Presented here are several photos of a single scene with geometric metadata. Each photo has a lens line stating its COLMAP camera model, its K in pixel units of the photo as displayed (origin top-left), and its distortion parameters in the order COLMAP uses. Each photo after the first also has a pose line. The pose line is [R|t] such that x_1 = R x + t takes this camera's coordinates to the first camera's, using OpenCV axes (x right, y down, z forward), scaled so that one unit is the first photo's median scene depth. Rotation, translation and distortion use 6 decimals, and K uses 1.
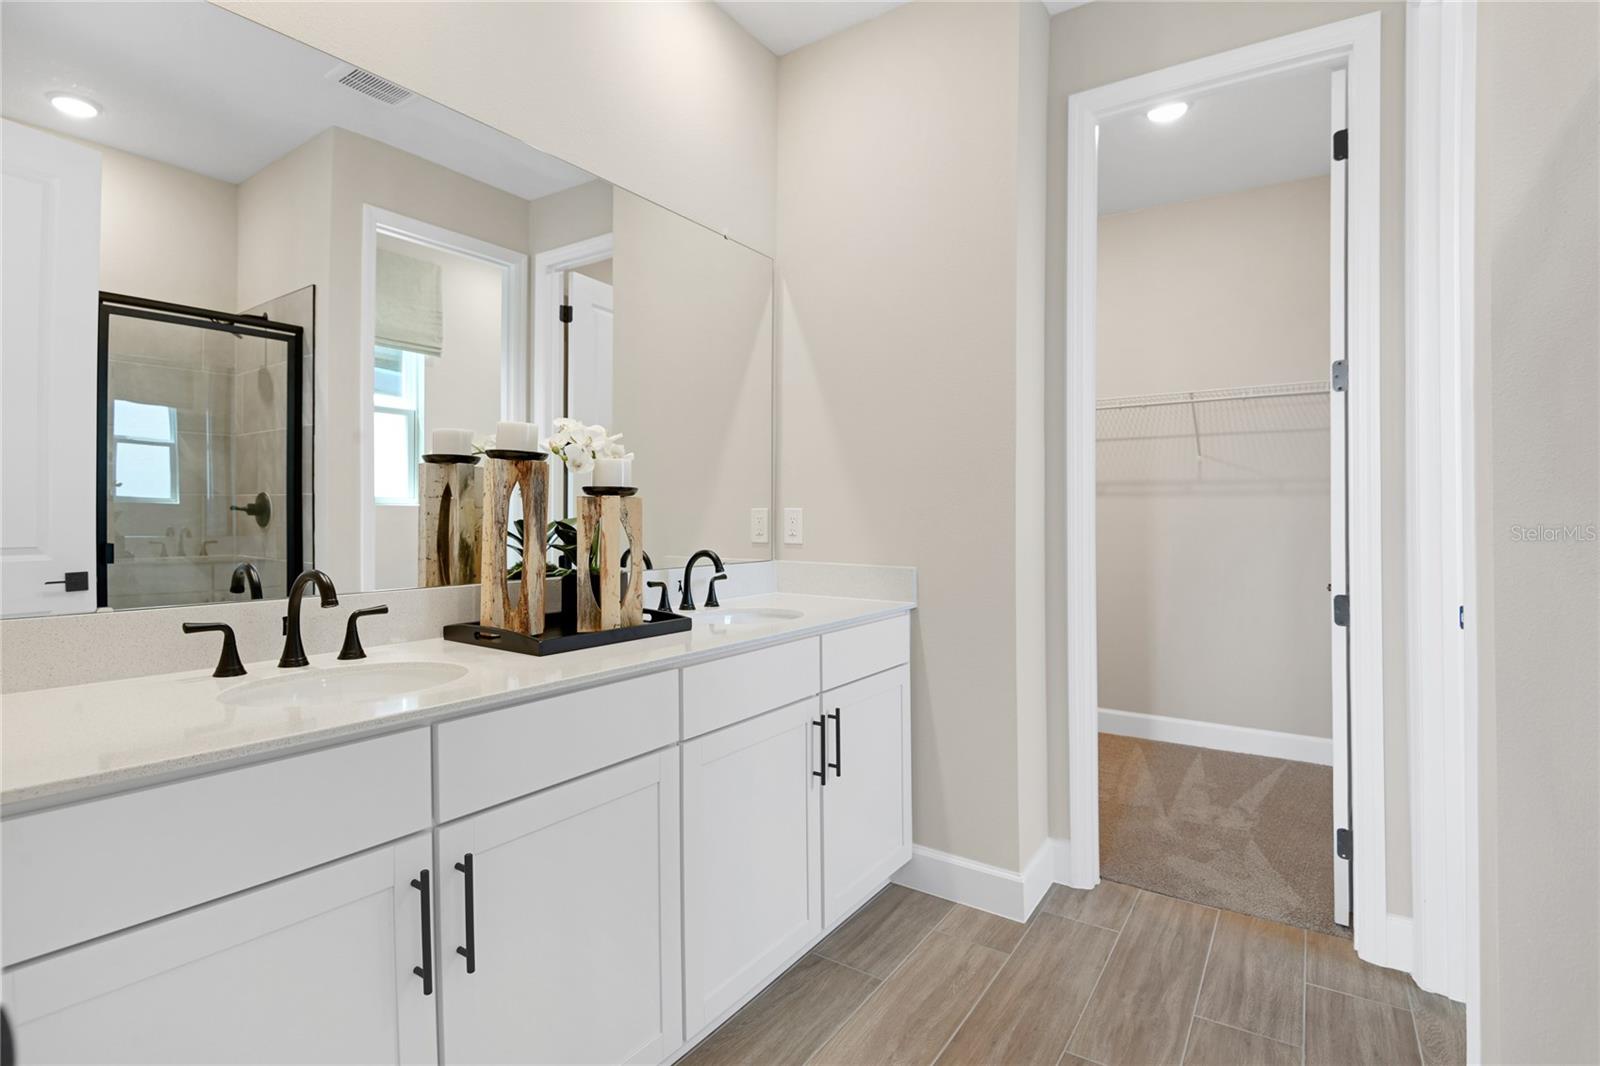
lens RADIAL K [[771.4, 0, 793.3], [0, 771.4, 513.5], [0, 0, 1]] dist [-0.032030, -0.000499]
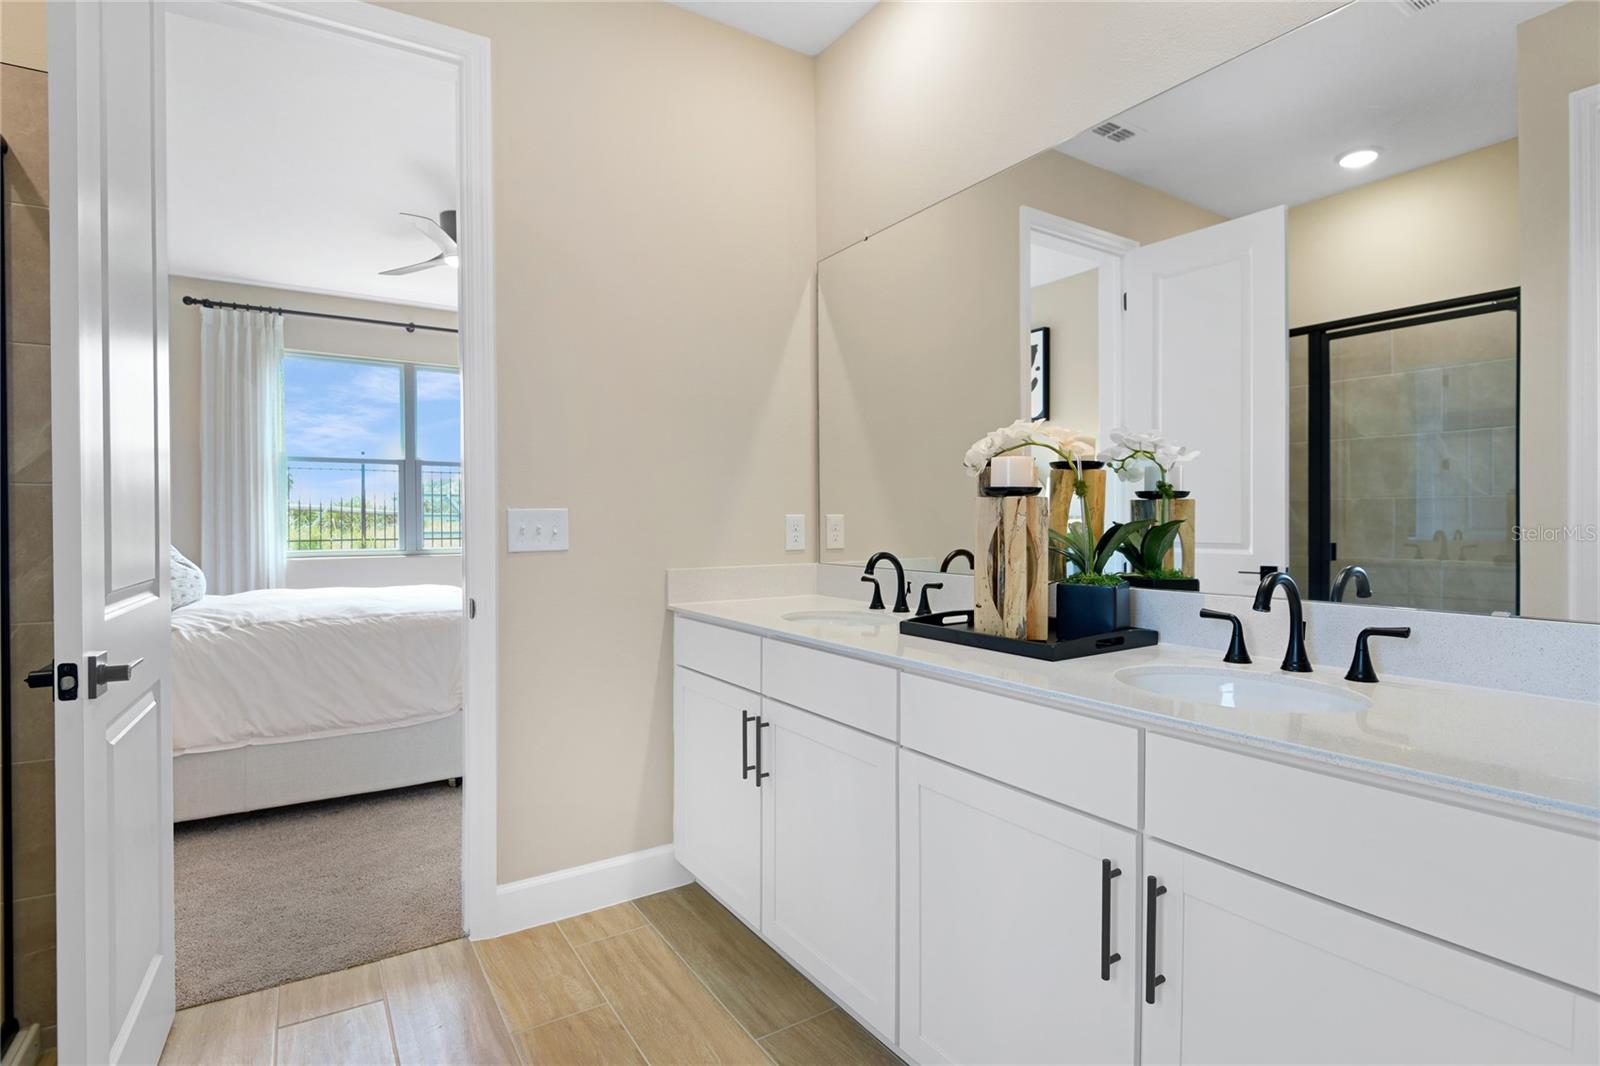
lens RADIAL K [[771.4, 0, 793.3], [0, 771.4, 513.5], [0, 0, 1]] dist [-0.032030, -0.000499]
pose [[-0.409330, -0.012854, -0.912296, 0.592651], [0.005826, 0.999844, -0.016701, 0.009431], [0.912368, -0.012151, -0.409192, 0.925191]]
